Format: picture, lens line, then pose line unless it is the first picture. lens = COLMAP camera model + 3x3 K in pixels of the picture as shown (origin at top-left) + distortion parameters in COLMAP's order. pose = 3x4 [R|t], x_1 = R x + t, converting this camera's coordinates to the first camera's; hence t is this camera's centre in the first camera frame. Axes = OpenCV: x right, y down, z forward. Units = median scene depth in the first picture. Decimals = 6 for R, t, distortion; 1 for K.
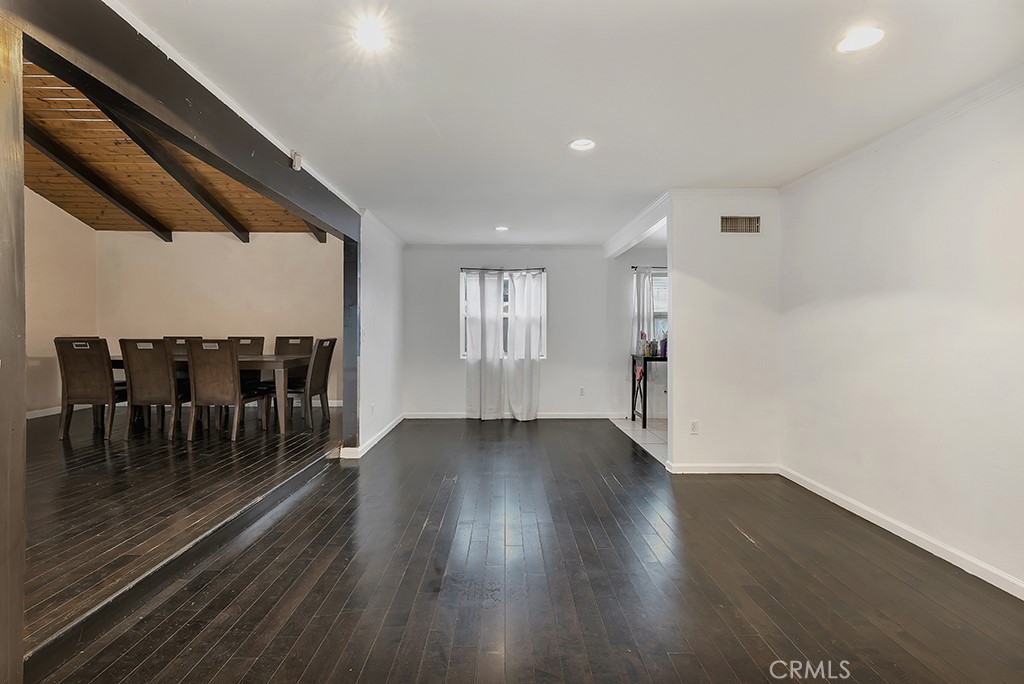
lens RADIAL K [[487.9, 0, 519.9], [0, 487.9, 337.8], [0, 0, 1]] dist [0.003572, 0.000236]
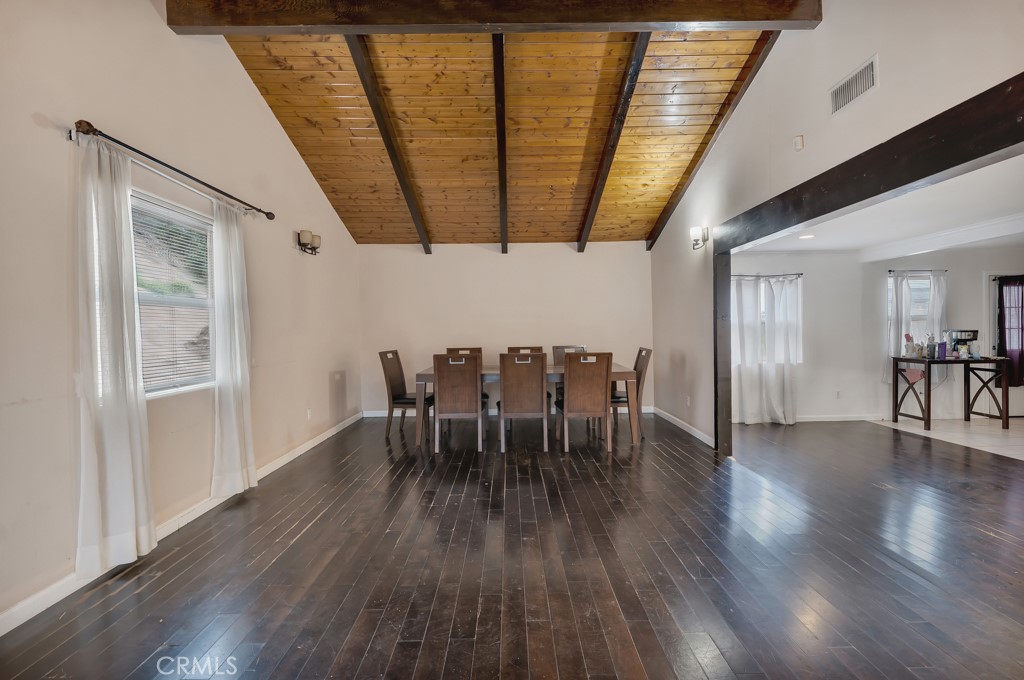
lens RADIAL K [[464.4, 0, 514.2], [0, 464.4, 335.6], [0, 0, 1]] dist [0.005476, 0.000286]
pose [[0.999309, -0.021526, 0.030305, -0.578570], [0.021915, 0.999681, -0.012540, -0.014877], [-0.030026, 0.013195, 0.999462, 0.050269]]
